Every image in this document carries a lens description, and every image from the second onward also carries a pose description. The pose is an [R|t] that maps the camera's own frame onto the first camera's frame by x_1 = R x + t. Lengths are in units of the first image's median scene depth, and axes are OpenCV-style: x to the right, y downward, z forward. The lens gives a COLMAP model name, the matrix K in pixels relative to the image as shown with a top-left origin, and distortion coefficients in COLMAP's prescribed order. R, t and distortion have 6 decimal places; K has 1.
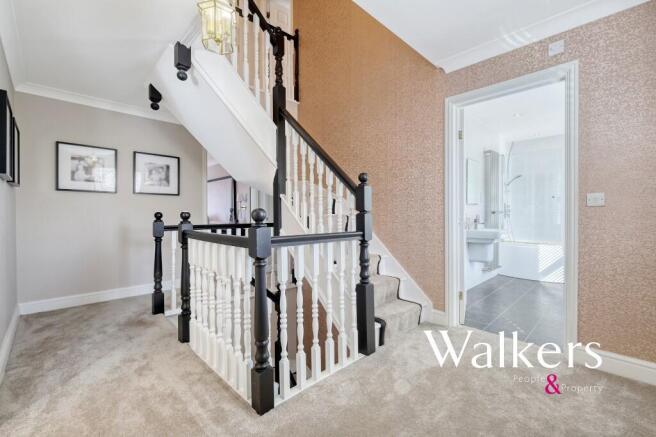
lens RADIAL K [[286.6, 0, 331.9], [0, 286.6, 216.9], [0, 0, 1]] dist [0.000739, 0.000193]
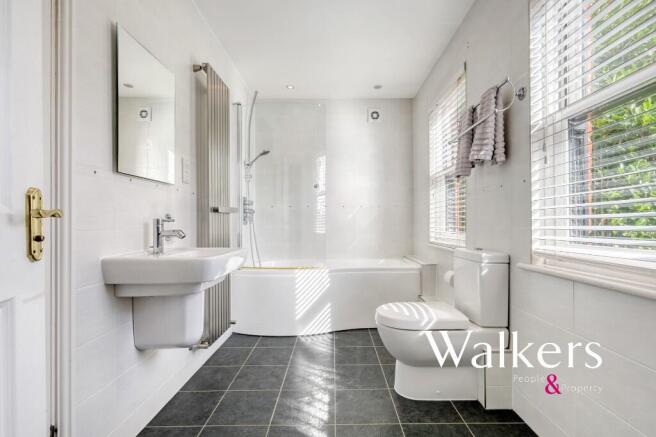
lens RADIAL K [[286.6, 0, 331.9], [0, 286.6, 216.9], [0, 0, 1]] dist [0.000739, 0.000193]
pose [[0.707635, 0.013326, 0.706452, 0.373278], [0.005967, 0.999674, -0.024833, 0.007764], [-0.706553, 0.021788, 0.707325, 0.548059]]
